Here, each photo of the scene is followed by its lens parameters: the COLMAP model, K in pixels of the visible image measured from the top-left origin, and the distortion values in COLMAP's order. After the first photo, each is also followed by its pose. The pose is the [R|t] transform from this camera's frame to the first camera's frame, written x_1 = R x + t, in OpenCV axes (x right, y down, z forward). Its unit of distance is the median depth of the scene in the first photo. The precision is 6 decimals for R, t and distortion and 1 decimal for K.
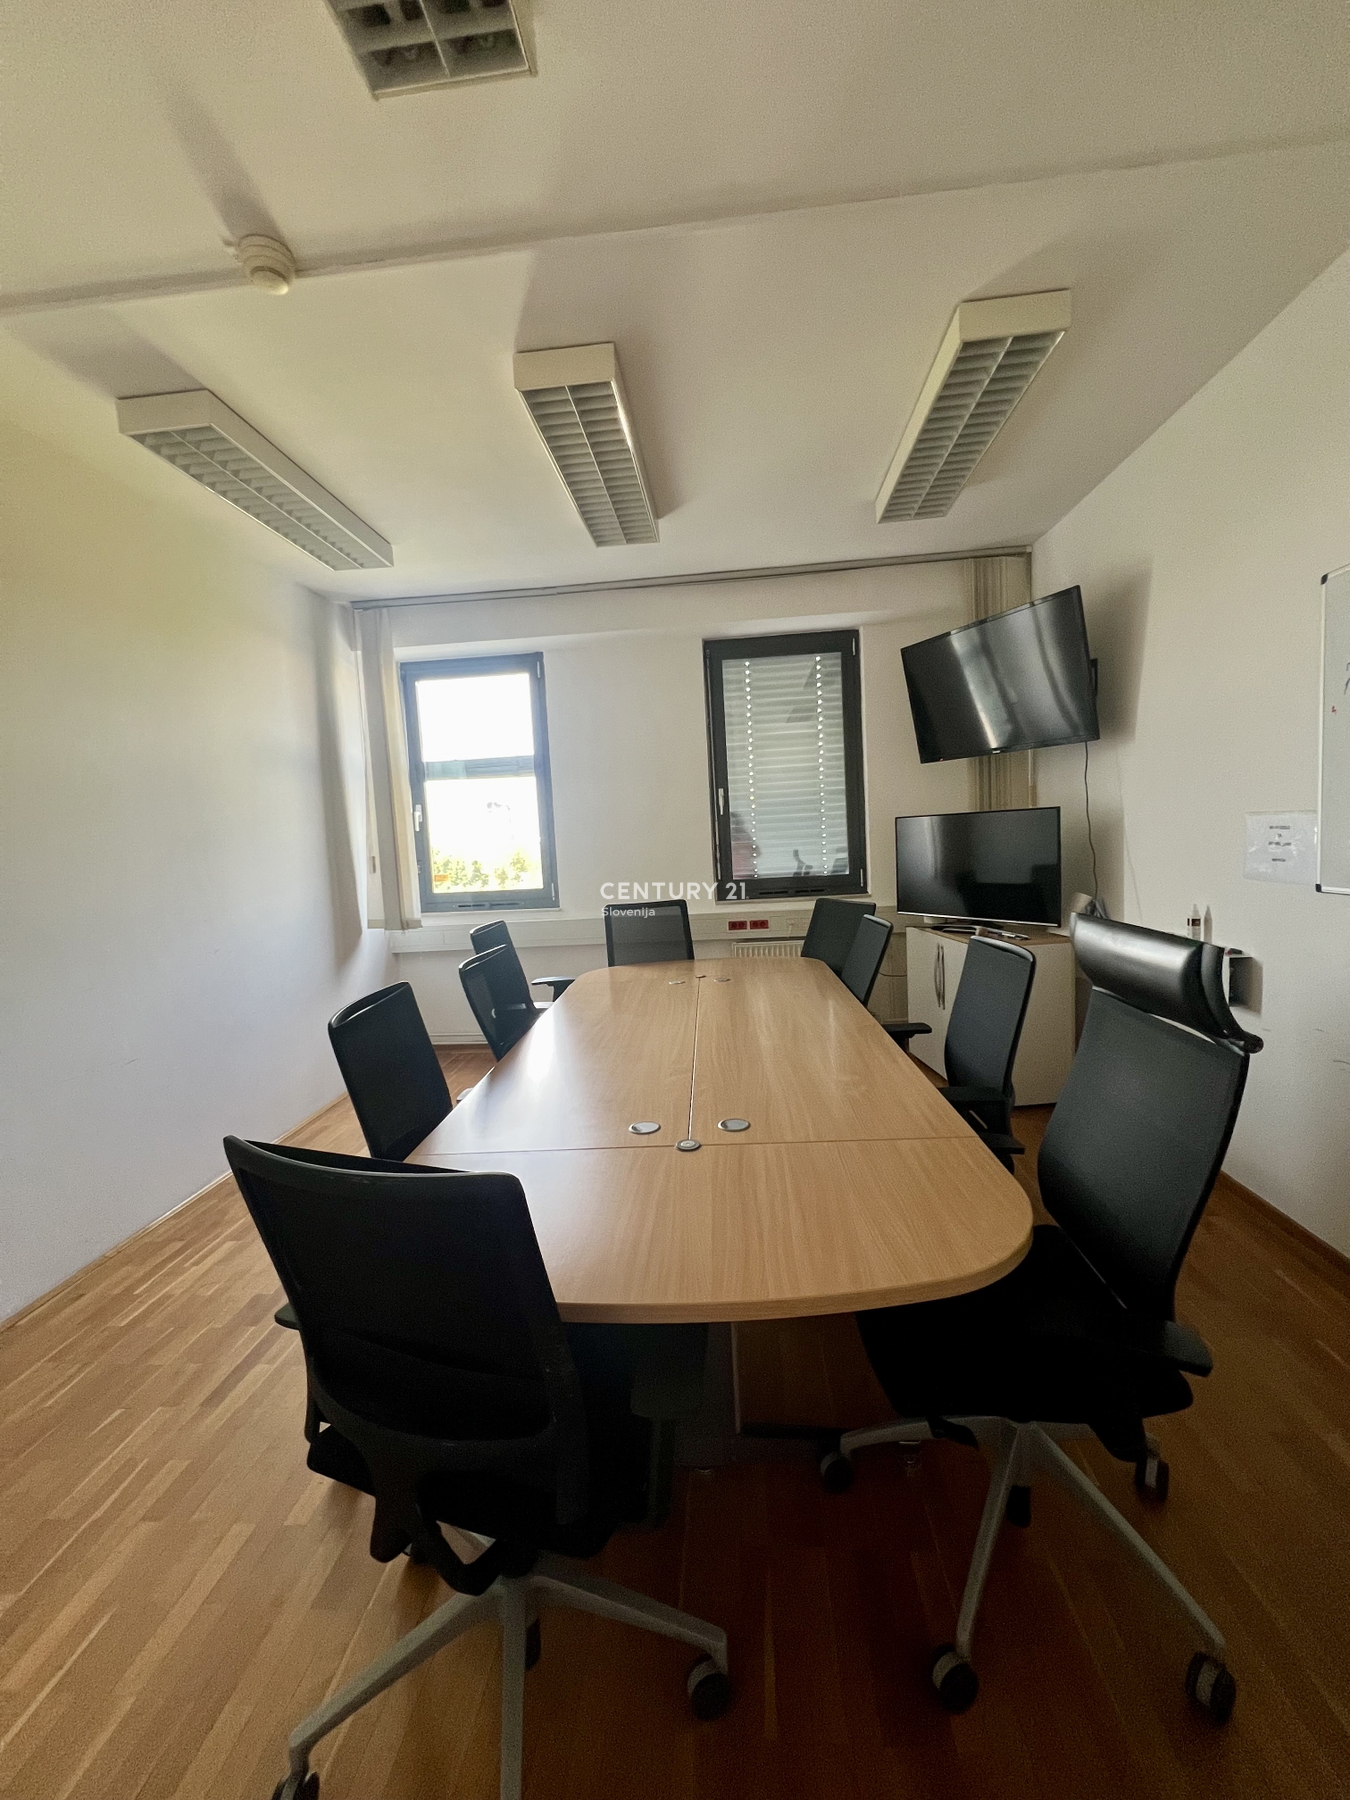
lens RADIAL K [[714.1, 0, 676.7], [0, 714.1, 894.1], [0, 0, 1]] dist [0.000815, 0.000122]
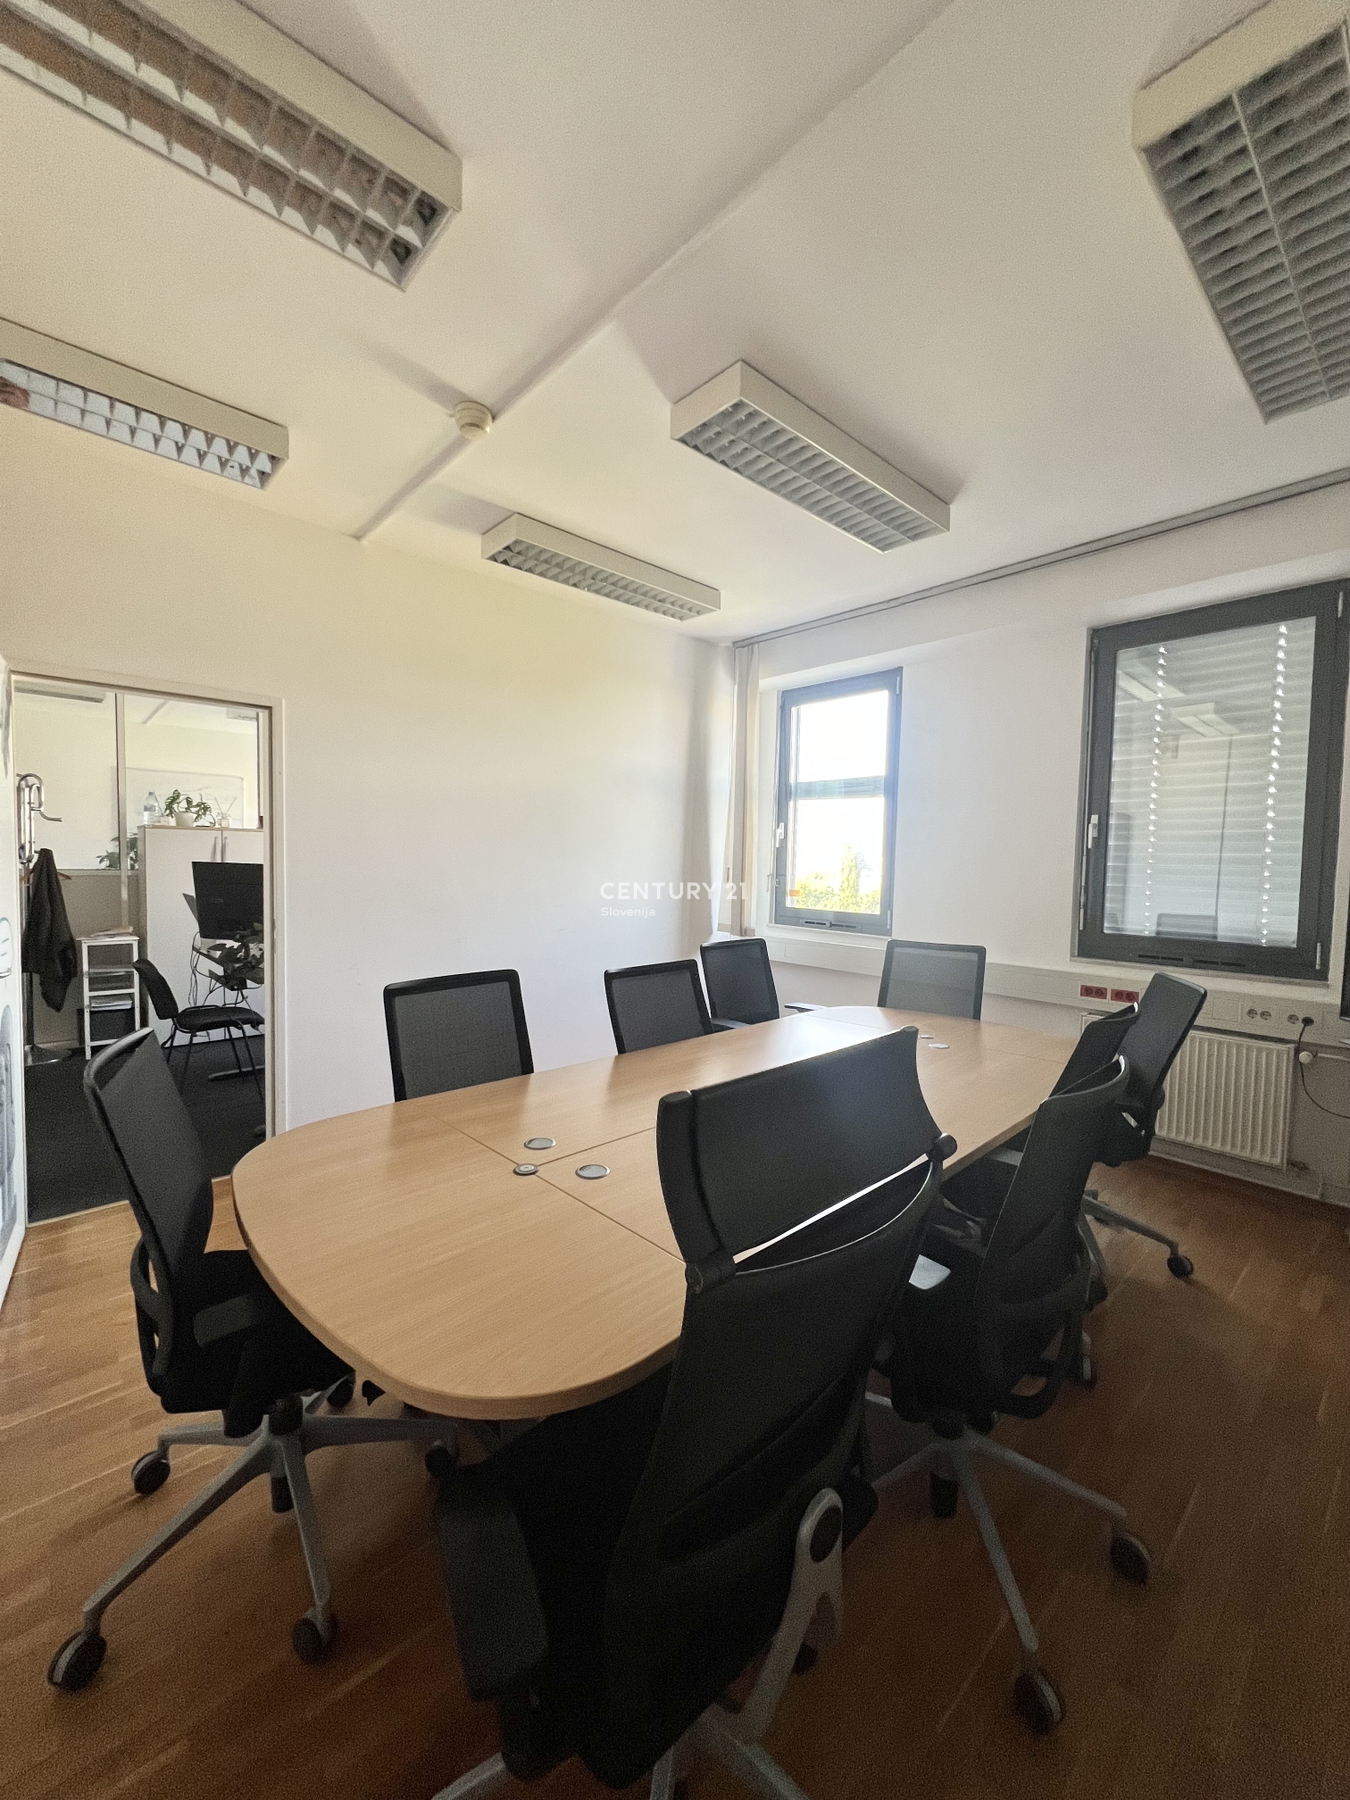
lens RADIAL K [[717.4, 0, 684.7], [0, 717.4, 898.1], [0, 0, 1]] dist [0.002270, 0.000507]
pose [[0.735210, 0.103506, -0.669890, 0.270712], [-0.113945, 0.993081, 0.028387, -0.028715], [0.668194, 0.055460, 0.741917, 0.121593]]
